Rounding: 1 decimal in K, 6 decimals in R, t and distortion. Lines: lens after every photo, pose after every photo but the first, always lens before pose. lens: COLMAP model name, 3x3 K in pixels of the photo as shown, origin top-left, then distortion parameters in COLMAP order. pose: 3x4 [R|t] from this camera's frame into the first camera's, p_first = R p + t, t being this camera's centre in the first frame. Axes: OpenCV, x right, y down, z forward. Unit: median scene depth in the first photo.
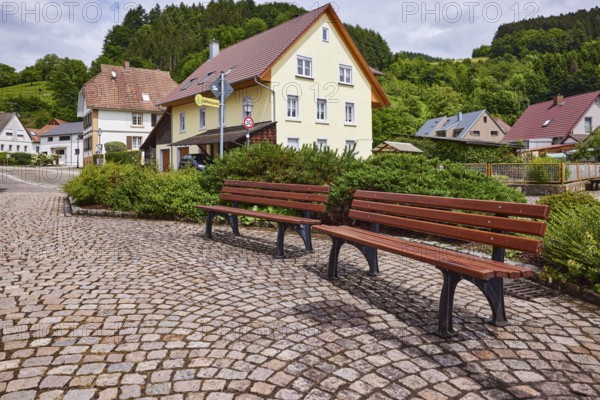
lens RADIAL K [[626.5, 0, 300.2], [0, 626.5, 226.3], [0, 0, 1]] dist [-0.010793, 0.103105]
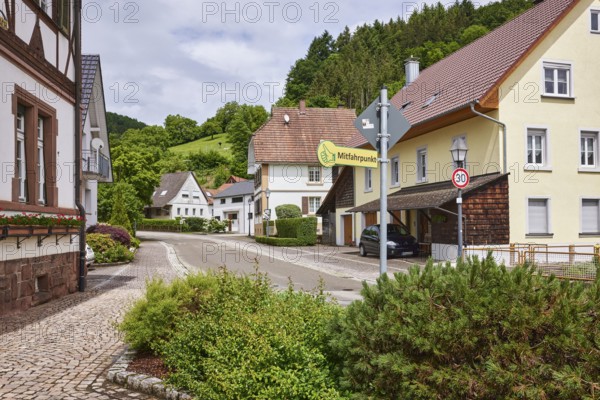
lens RADIAL K [[626.5, 0, 300.2], [0, 626.5, 226.3], [0, 0, 1]] dist [-0.010793, 0.103105]
pose [[0.937316, -0.016284, -0.348100, -0.012898], [-0.005721, 0.998054, -0.062092, -0.059050], [0.348434, 0.060191, 0.935399, 0.279734]]
